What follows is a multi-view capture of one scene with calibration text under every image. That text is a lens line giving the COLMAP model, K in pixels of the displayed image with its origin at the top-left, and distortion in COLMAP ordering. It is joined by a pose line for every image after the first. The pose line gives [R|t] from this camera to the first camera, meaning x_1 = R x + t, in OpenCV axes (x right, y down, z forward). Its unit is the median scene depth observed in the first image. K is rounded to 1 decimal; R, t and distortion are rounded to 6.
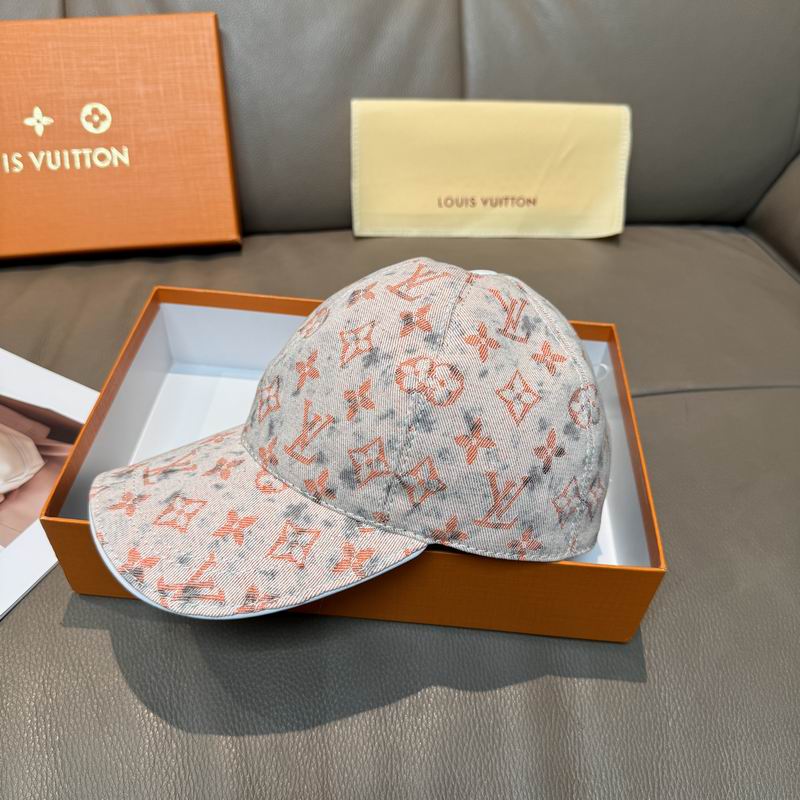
lens RADIAL K [[814.4, 0, 396.8], [0, 814.4, 398.4], [0, 0, 1]] dist [-0.007121, -0.025617]
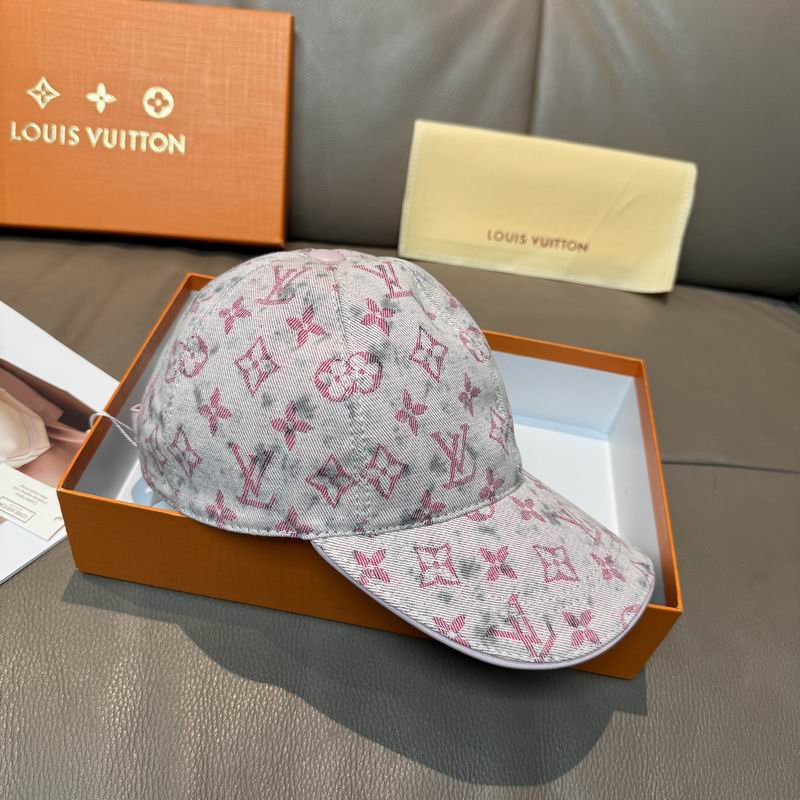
lens RADIAL K [[813.8, 0, 394.0], [0, 813.8, 399.7], [0, 0, 1]] dist [-0.003806, -0.031695]
pose [[0.988803, 0.146092, -0.030416, -0.002197], [-0.146705, 0.988999, -0.018965, -0.009363], [0.027310, 0.023215, 0.999357, 0.023456]]
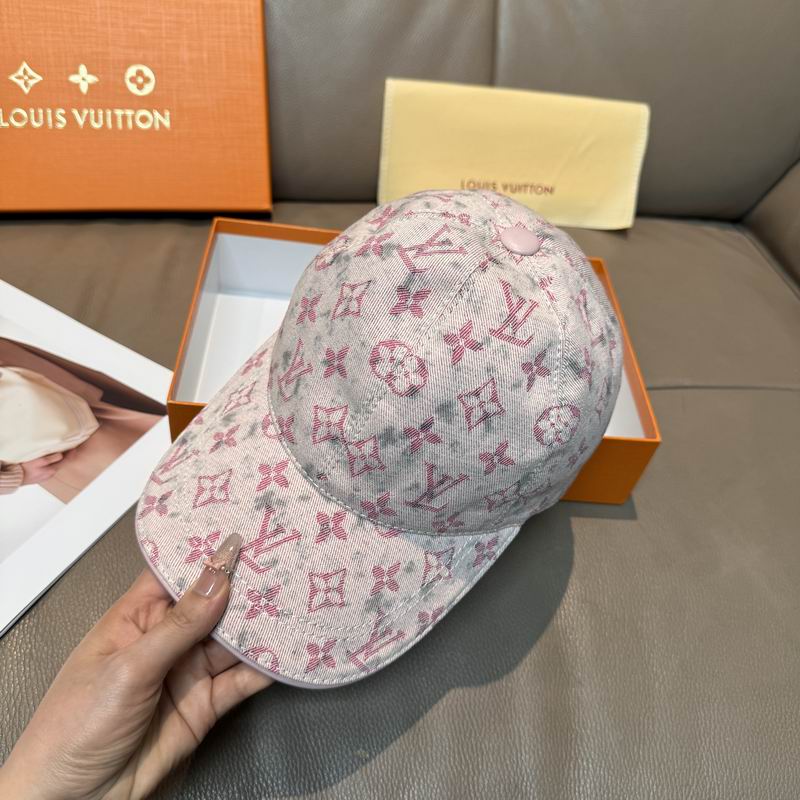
lens RADIAL K [[814.4, 0, 396.8], [0, 814.4, 398.4], [0, 0, 1]] dist [-0.007121, -0.025617]
pose [[0.996827, 0.063250, 0.048323, -0.070906], [-0.066793, 0.994898, 0.075607, -0.043941], [-0.043294, -0.078595, 0.995966, -0.067917]]
